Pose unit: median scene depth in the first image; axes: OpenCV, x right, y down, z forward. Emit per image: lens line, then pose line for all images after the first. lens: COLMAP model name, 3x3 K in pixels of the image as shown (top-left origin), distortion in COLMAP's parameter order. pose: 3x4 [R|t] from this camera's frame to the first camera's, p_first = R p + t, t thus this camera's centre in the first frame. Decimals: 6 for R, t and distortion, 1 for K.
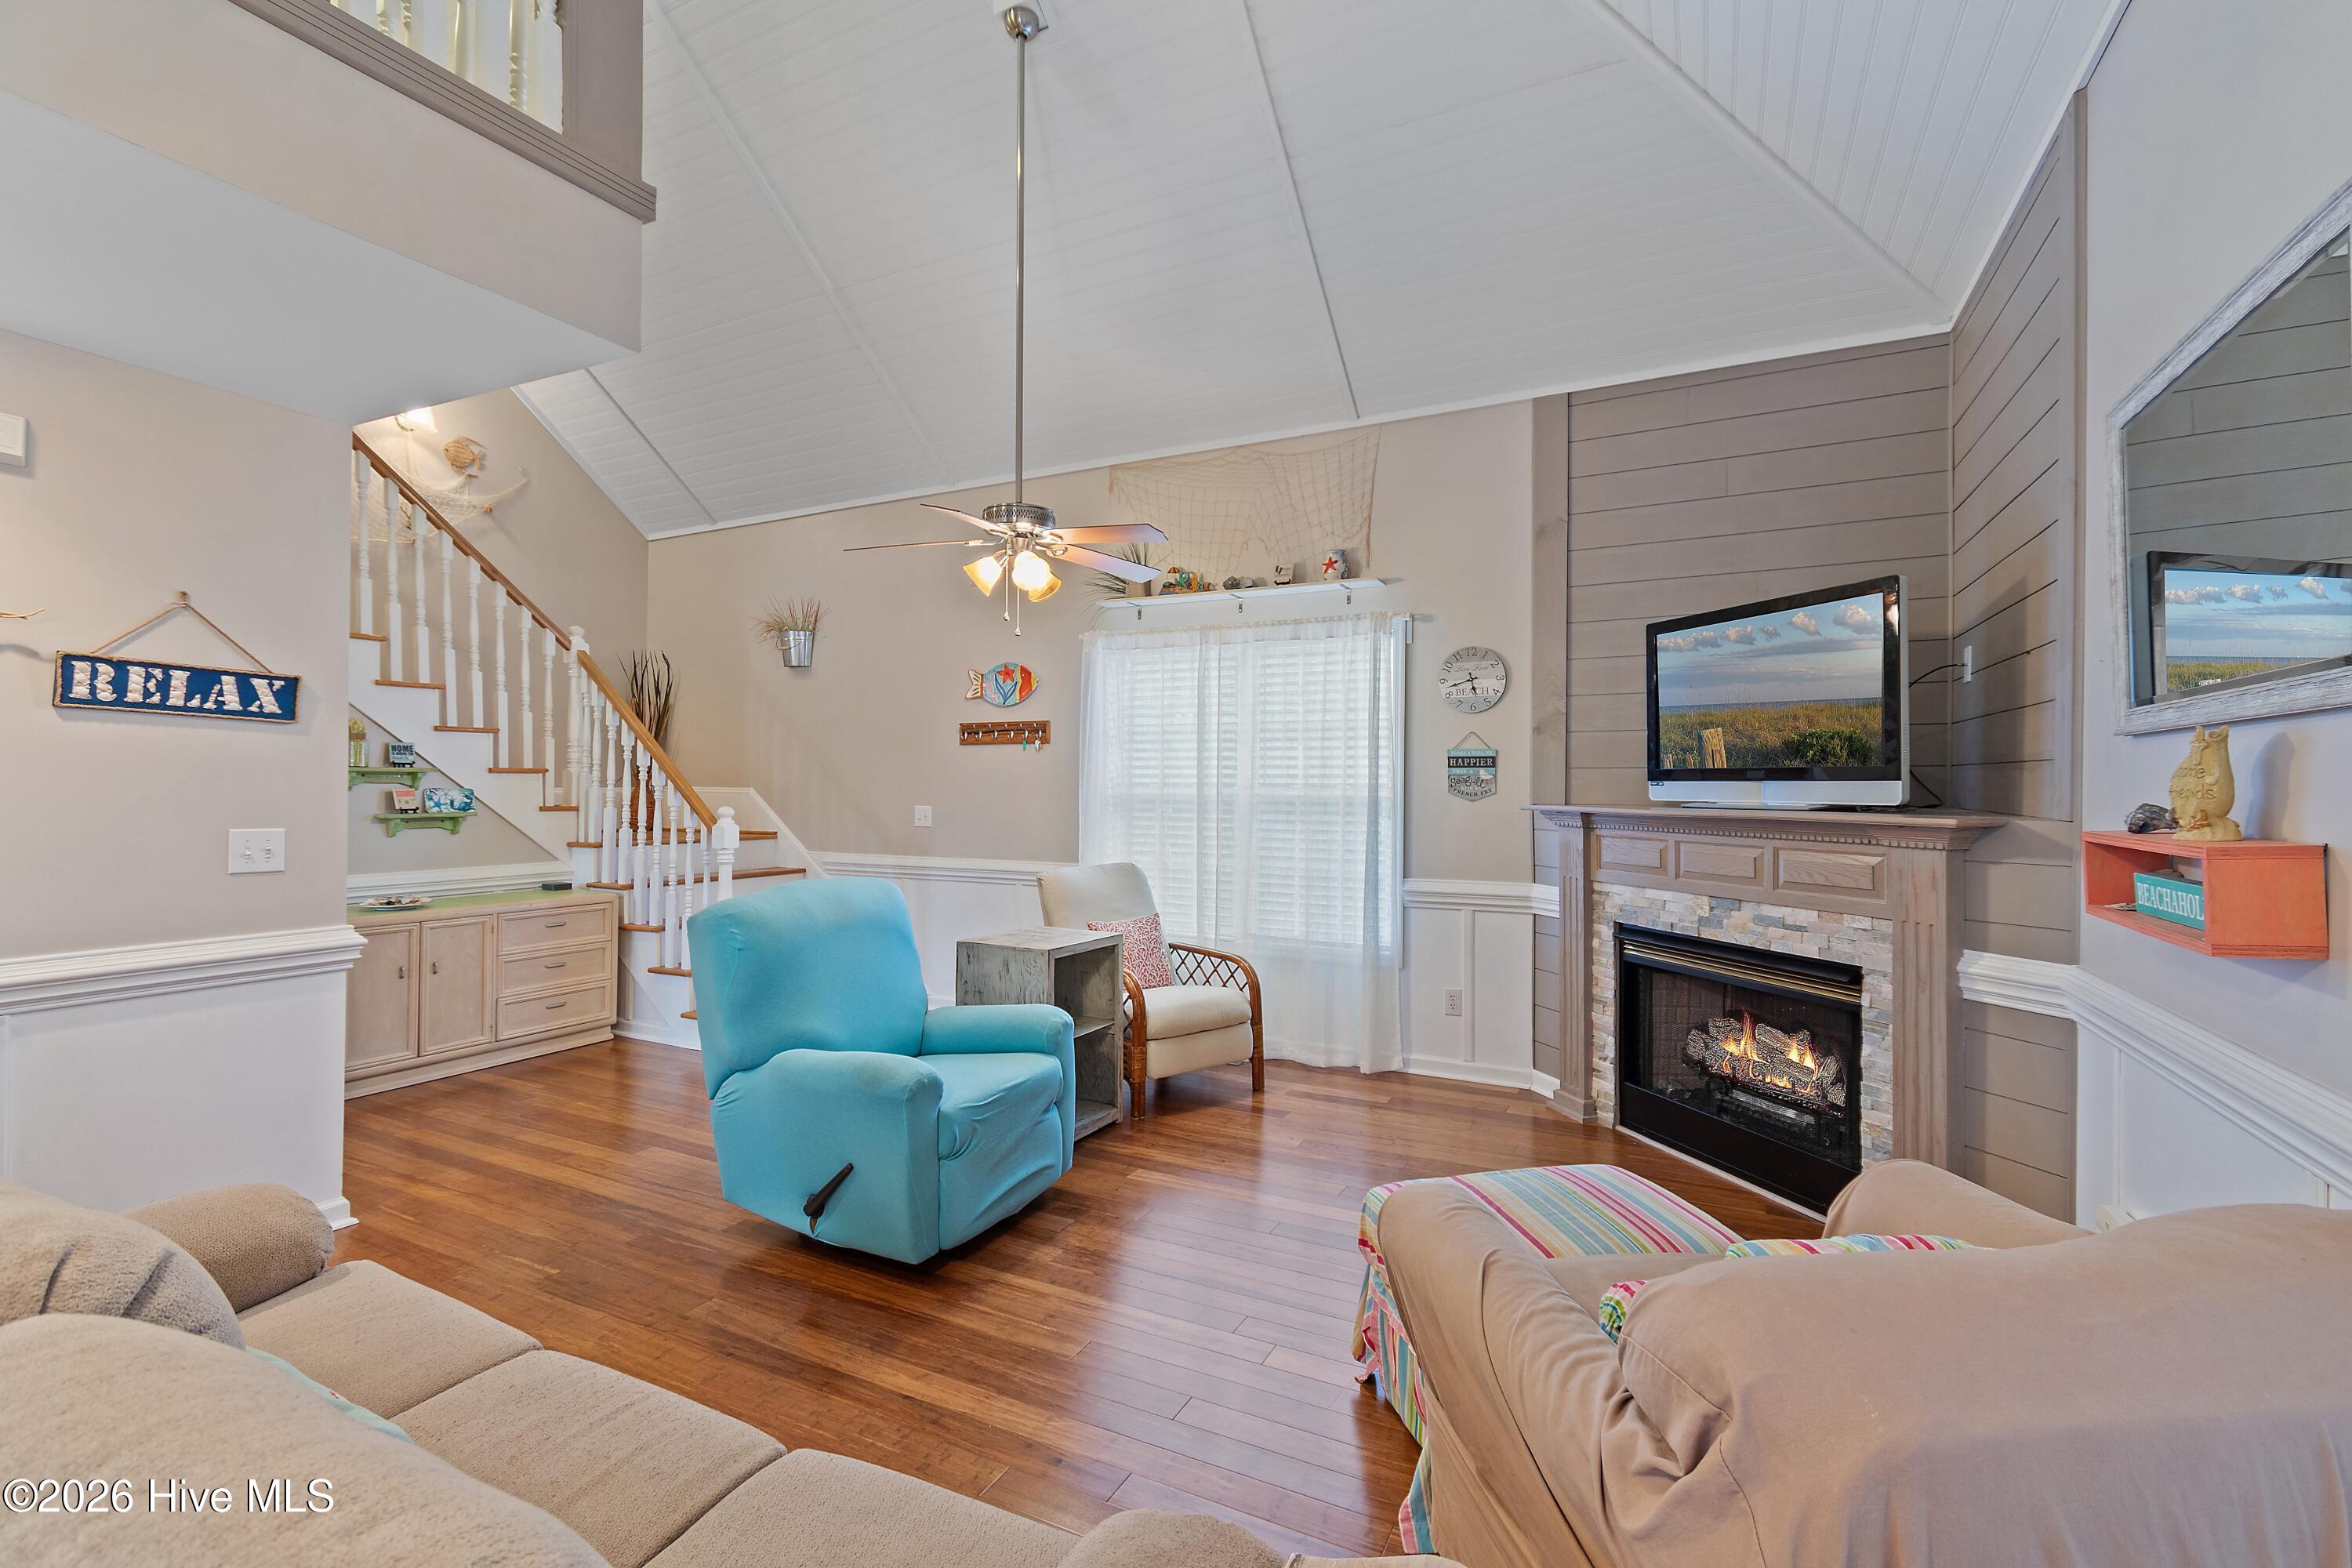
lens RADIAL K [[1021.9, 0, 1186.5], [0, 1021.9, 781.8], [0, 0, 1]] dist [0.000057, -0.000486]
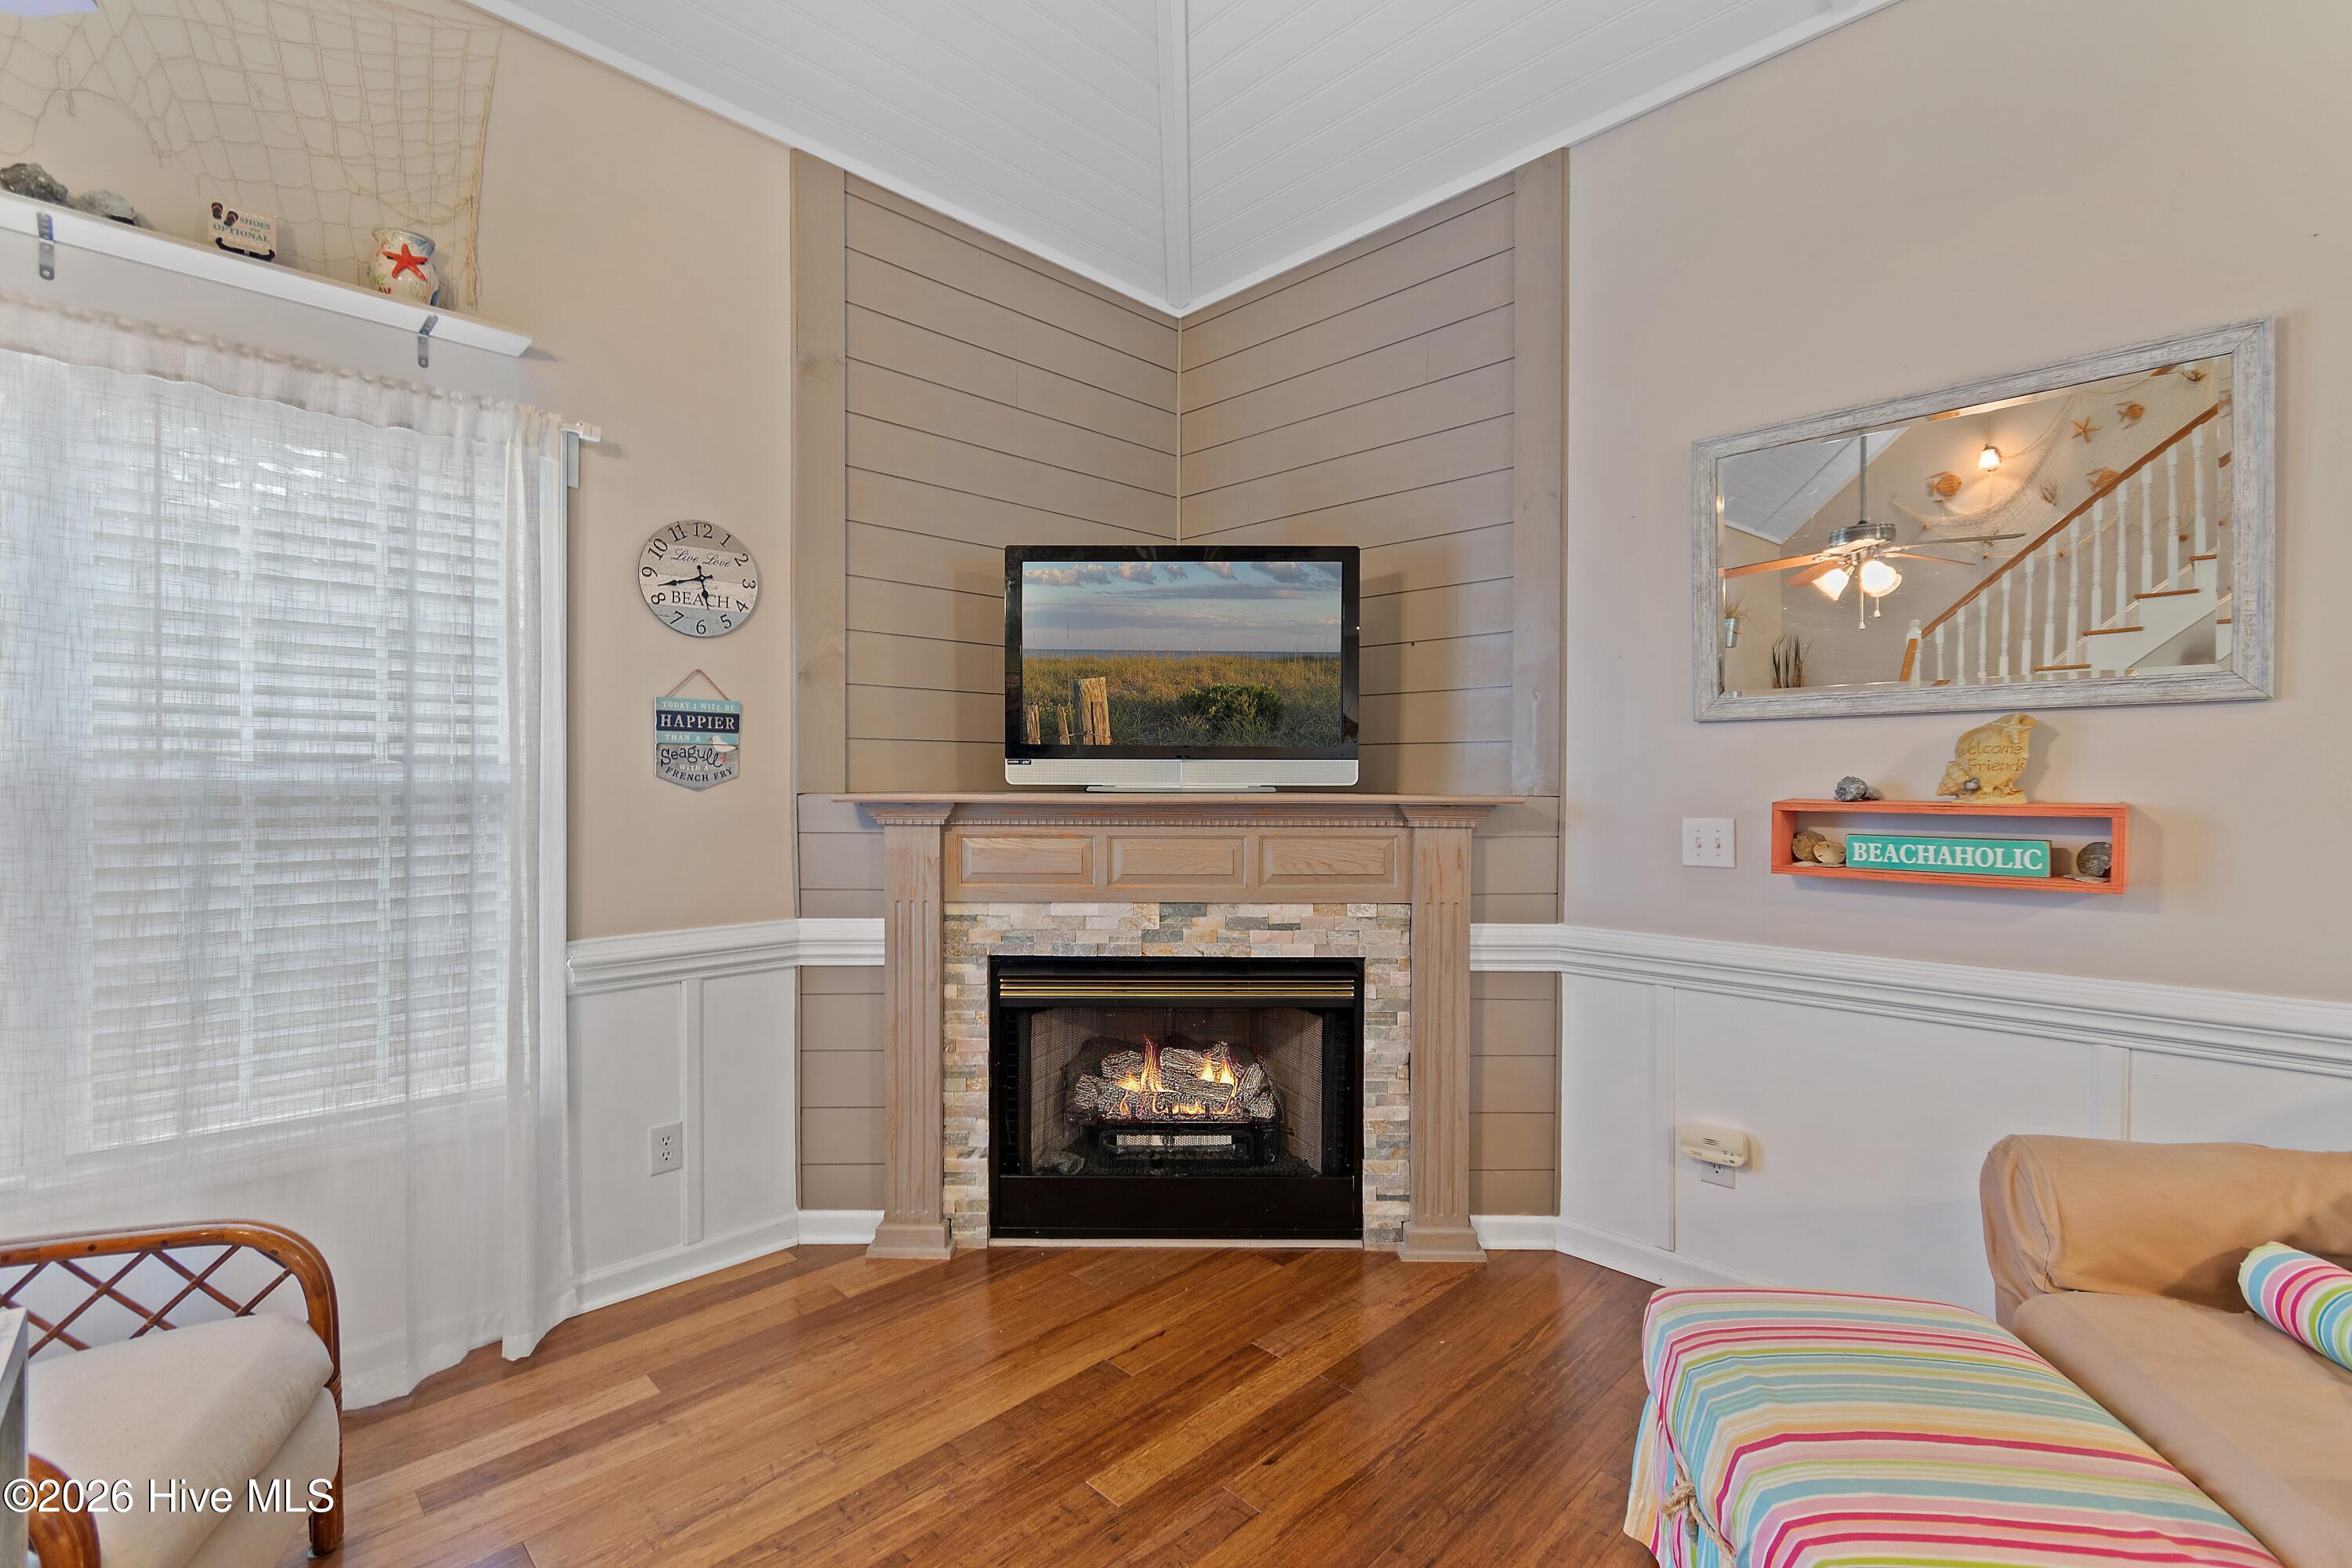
lens RADIAL K [[1039.0, 0, 1176.0], [0, 1039.0, 784.0], [0, 0, 1]] dist [0.004183, -0.001198]
pose [[0.314890, -0.008115, 0.949093, -0.185432], [-0.005278, 0.999933, 0.010301, 0.007857], [-0.949113, -0.008253, 0.314826, 0.537548]]
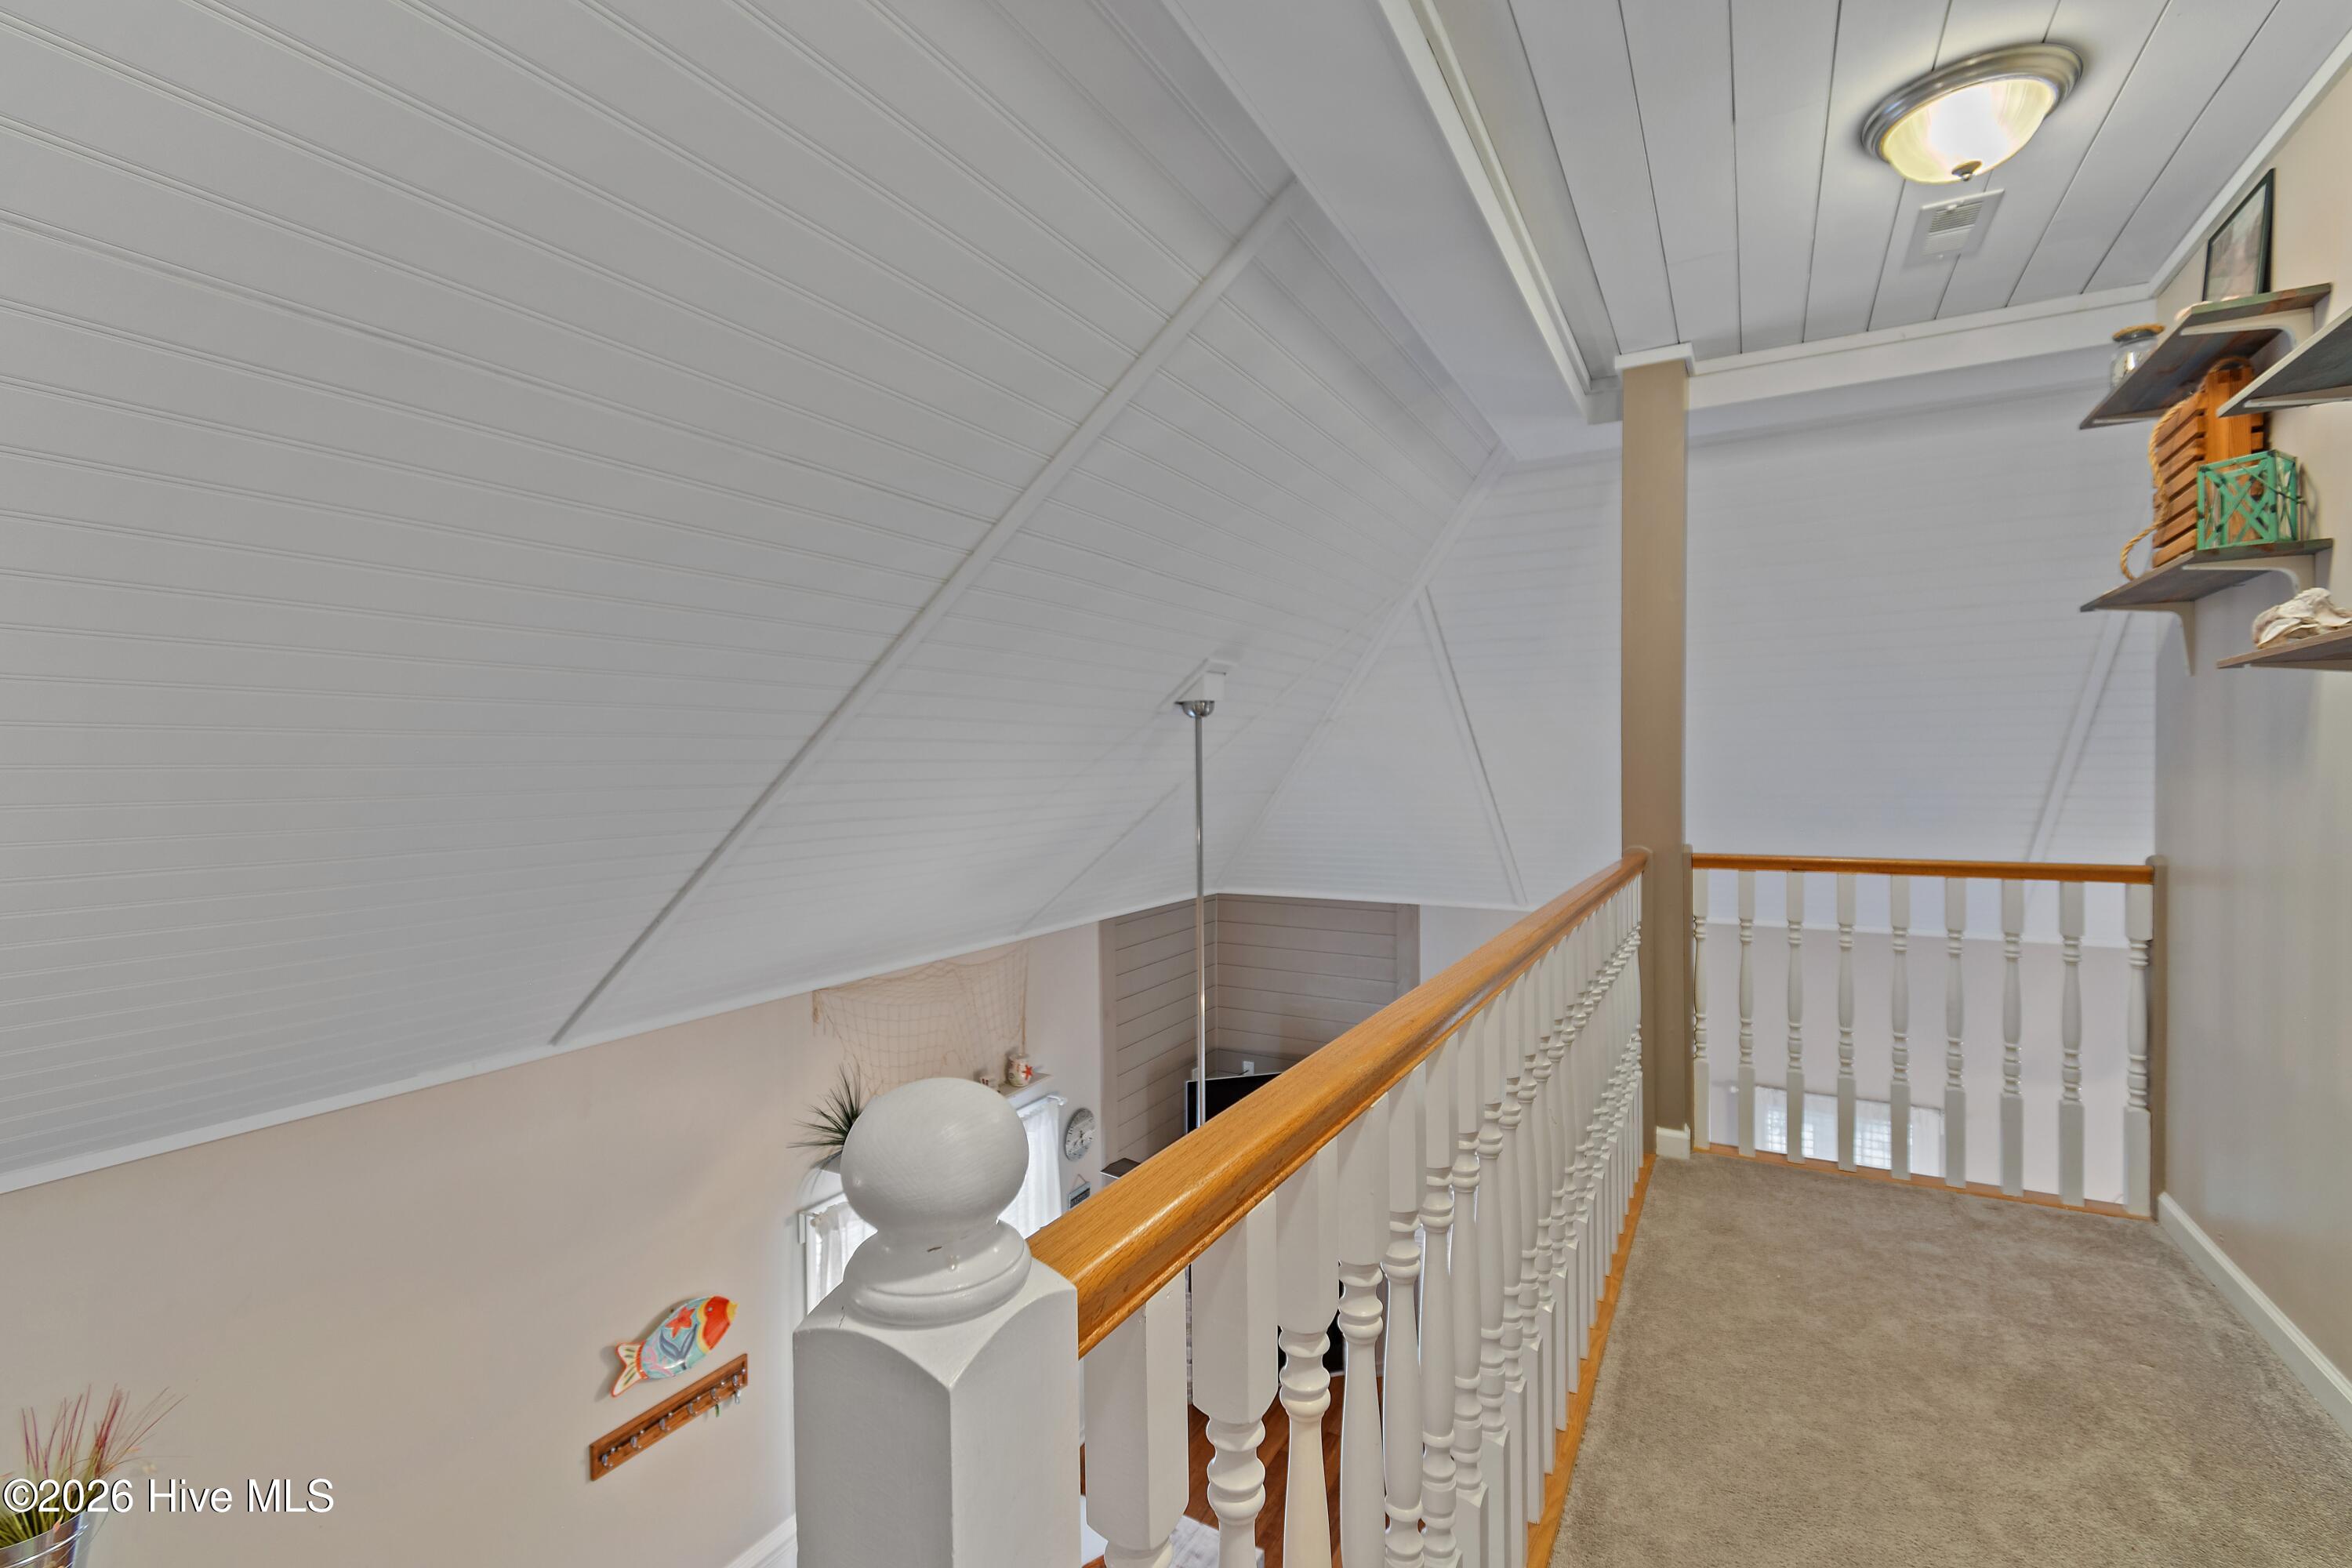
lens RADIAL K [[1021.9, 0, 1186.5], [0, 1021.9, 781.8], [0, 0, 1]] dist [0.000057, -0.000486]
pose [[0.041996, -0.020522, 0.998907, -0.966470], [0.001198, 0.999789, 0.020490, -0.552964], [-0.999117, 0.000336, 0.042012, 0.776706]]
